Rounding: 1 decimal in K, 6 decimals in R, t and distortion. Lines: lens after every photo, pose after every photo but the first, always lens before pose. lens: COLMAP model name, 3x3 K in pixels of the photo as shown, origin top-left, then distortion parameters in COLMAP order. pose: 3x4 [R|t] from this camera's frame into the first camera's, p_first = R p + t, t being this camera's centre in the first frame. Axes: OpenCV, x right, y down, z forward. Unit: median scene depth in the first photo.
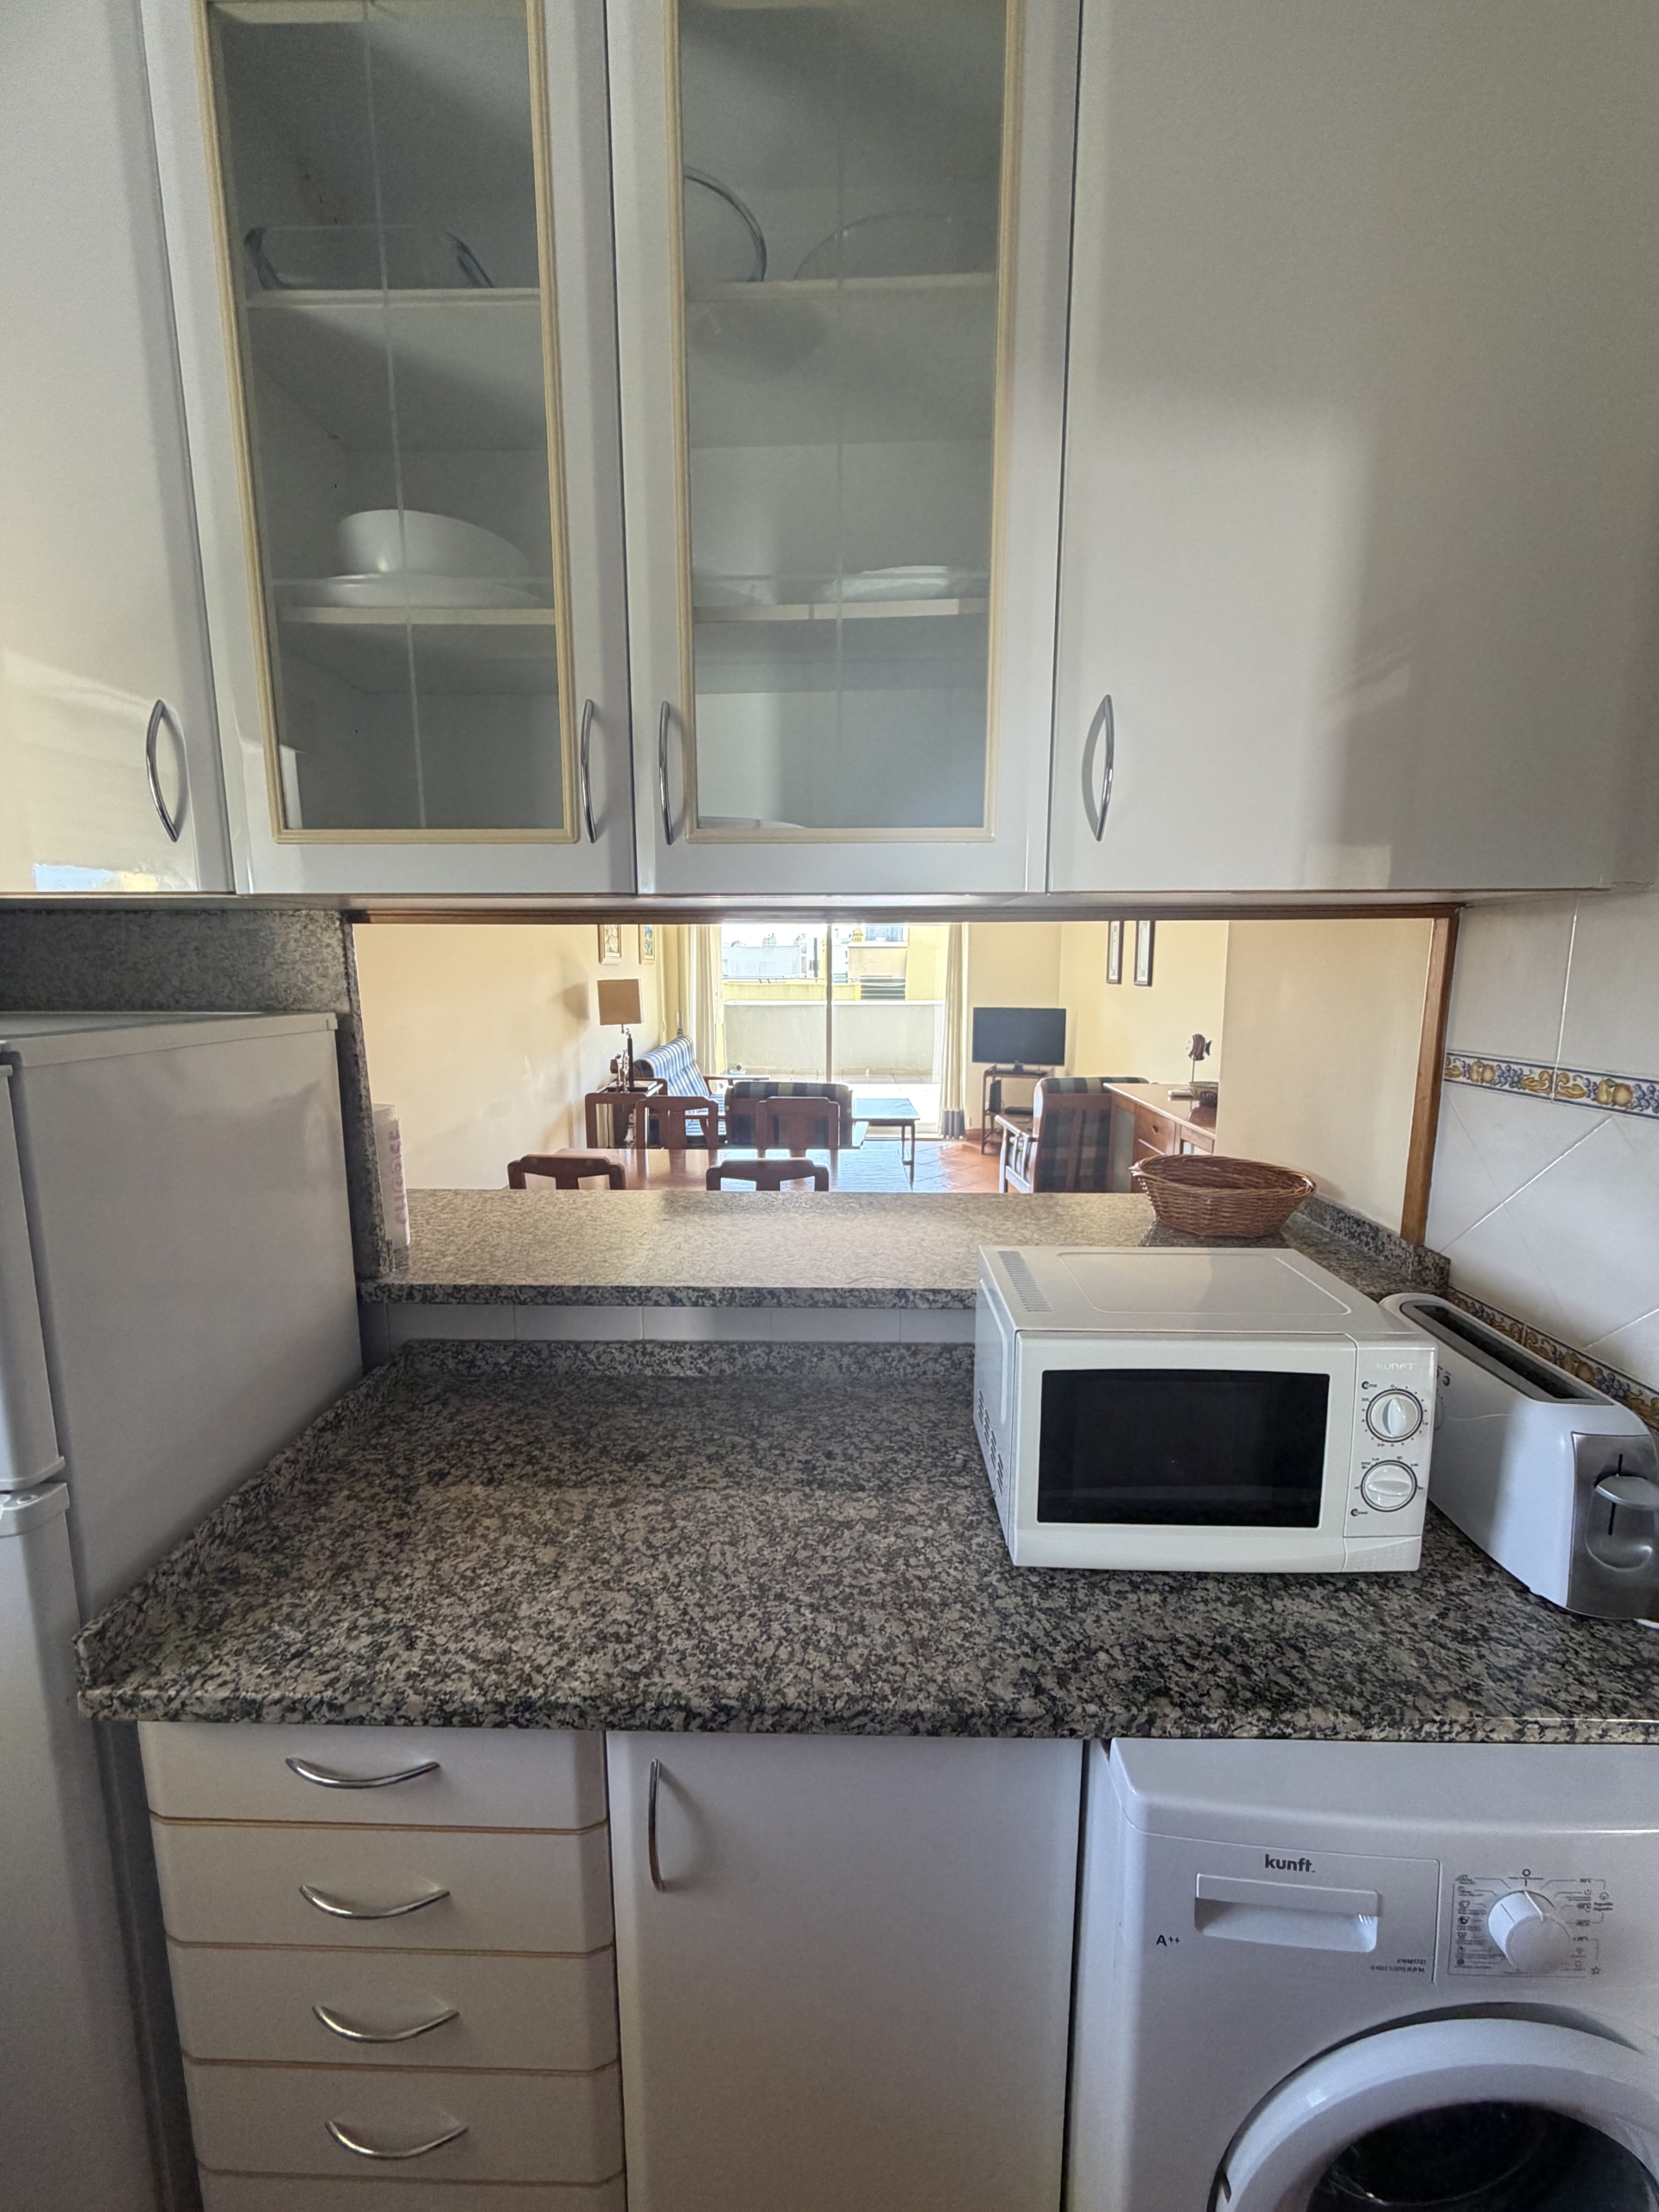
lens RADIAL K [[883.8, 0, 831.7], [0, 883.8, 1098.5], [0, 0, 1]] dist [0.001775, 0.000062]
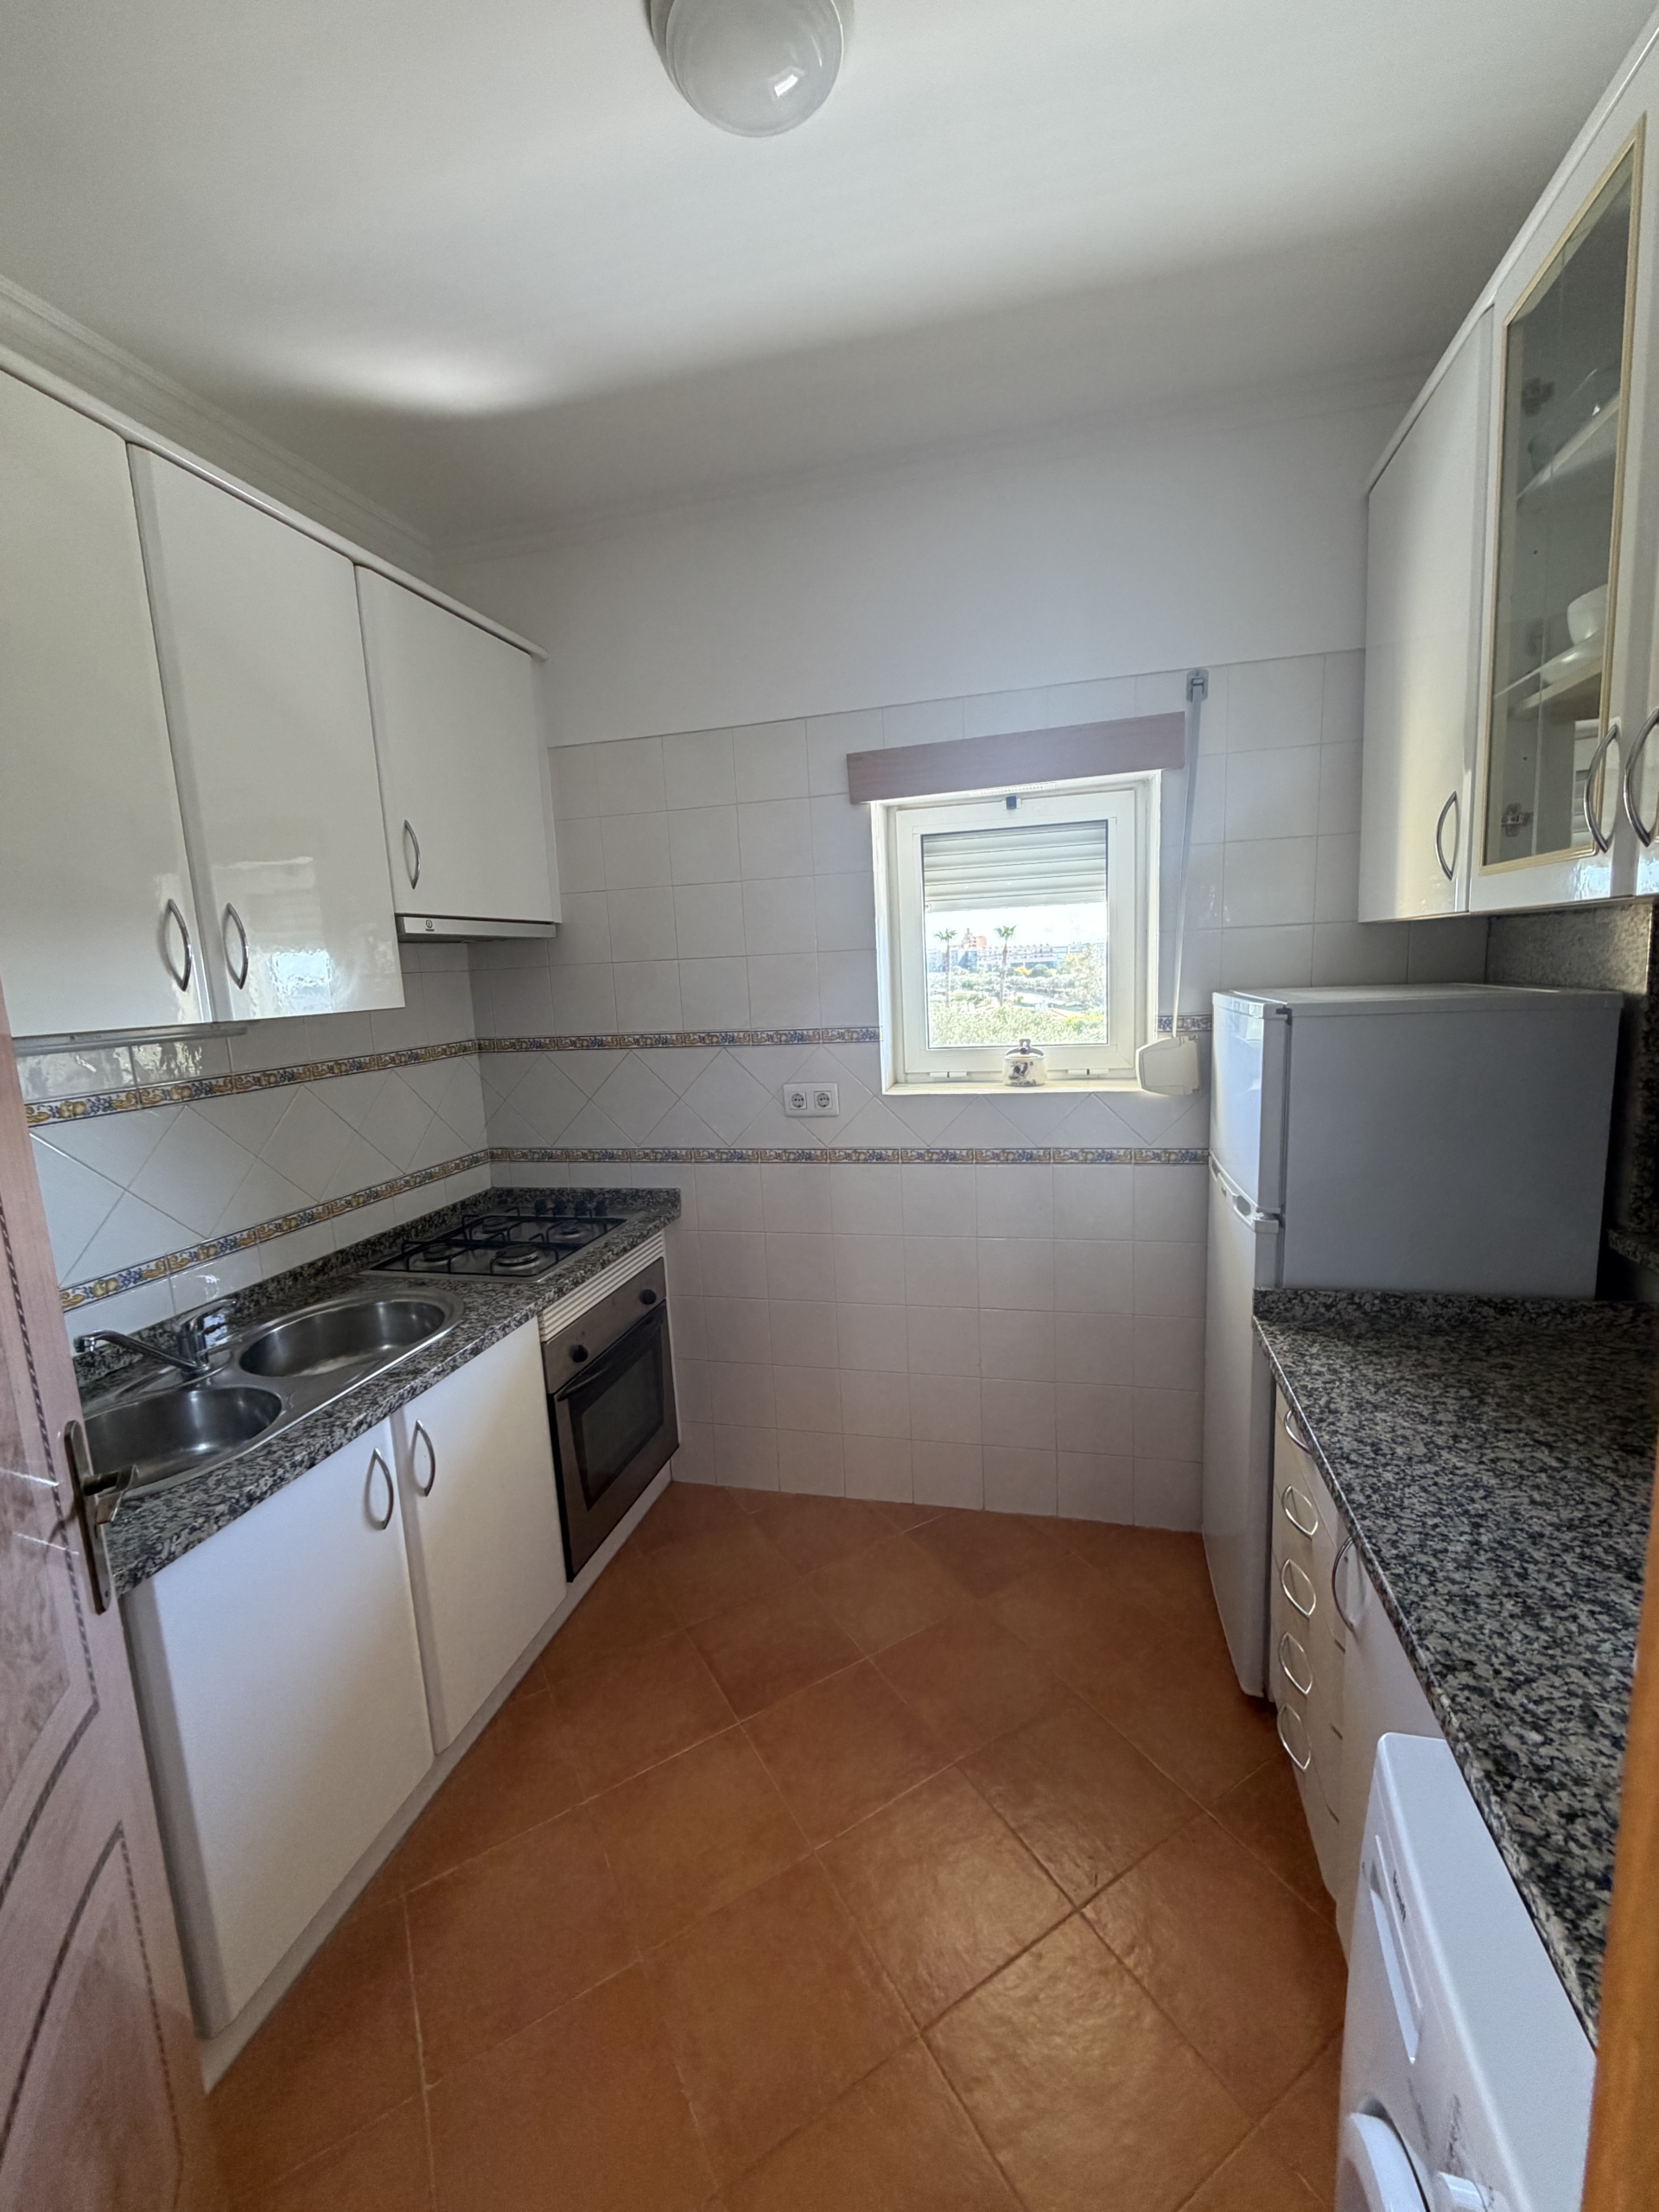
lens RADIAL K [[883.8, 0, 832.6], [0, 883.8, 1101.3], [0, 0, 1]] dist [0.001775, 0.000062]
pose [[-0.245324, 0.155070, -0.956958, 1.157655], [-0.098360, 0.978048, 0.183703, -0.098137], [0.964438, 0.139193, -0.224686, 0.382665]]
